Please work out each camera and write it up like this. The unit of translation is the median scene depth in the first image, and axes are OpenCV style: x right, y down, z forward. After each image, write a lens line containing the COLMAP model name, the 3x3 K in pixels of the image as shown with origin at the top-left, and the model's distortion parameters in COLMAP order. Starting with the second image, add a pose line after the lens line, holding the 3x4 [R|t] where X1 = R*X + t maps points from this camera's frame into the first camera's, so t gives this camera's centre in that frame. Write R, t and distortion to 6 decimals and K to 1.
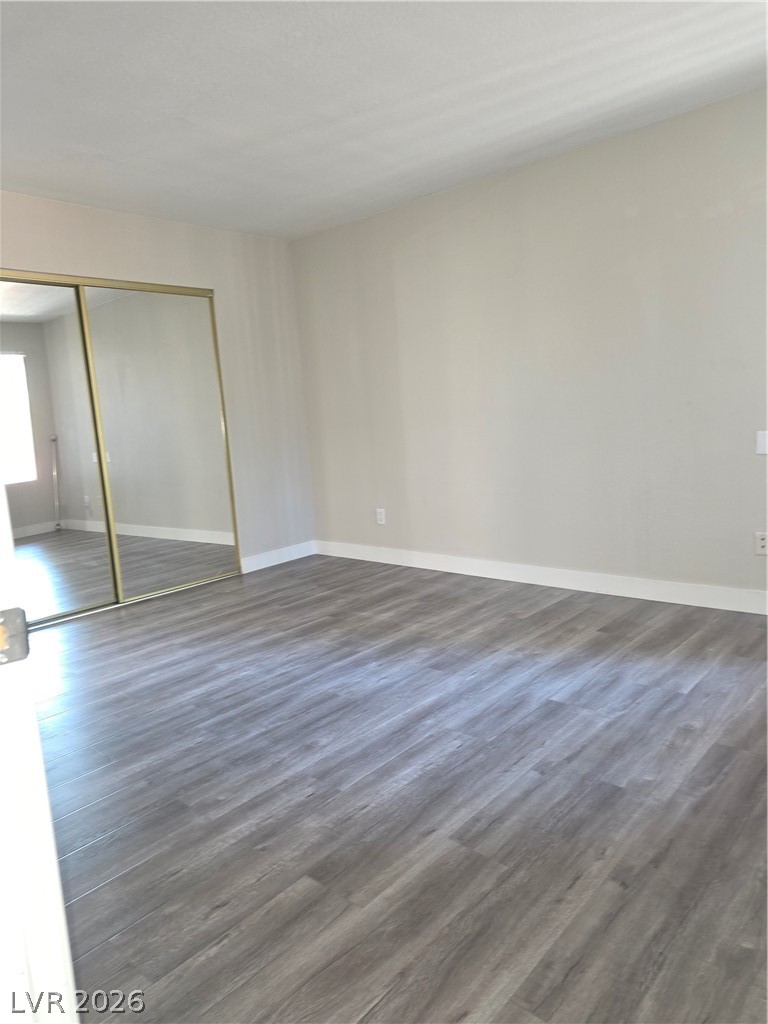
lens RADIAL K [[707.9, 0, 393.3], [0, 707.9, 510.7], [0, 0, 1]] dist [0.076859, -0.051038]
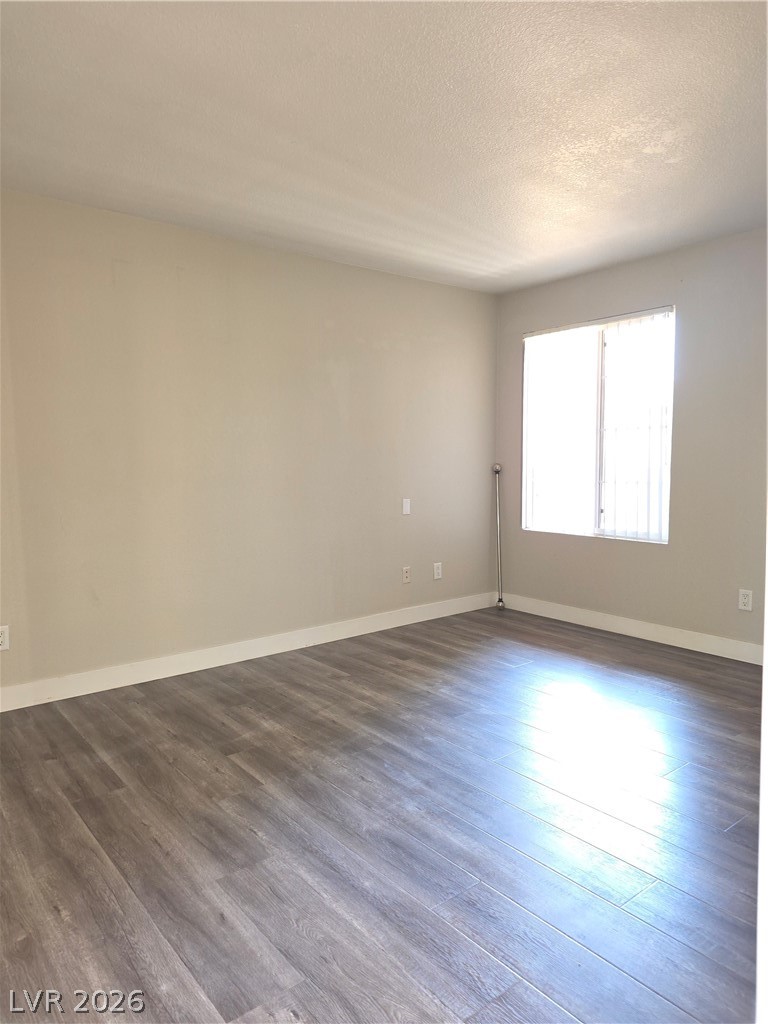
lens RADIAL K [[707.9, 0, 391.8], [0, 707.9, 510.2], [0, 0, 1]] dist [0.076859, -0.051038]
pose [[0.185492, -0.020309, 0.982436, -0.797570], [0.159535, 0.987144, -0.009716, -0.060839], [-0.969609, 0.158535, 0.186348, 0.717287]]
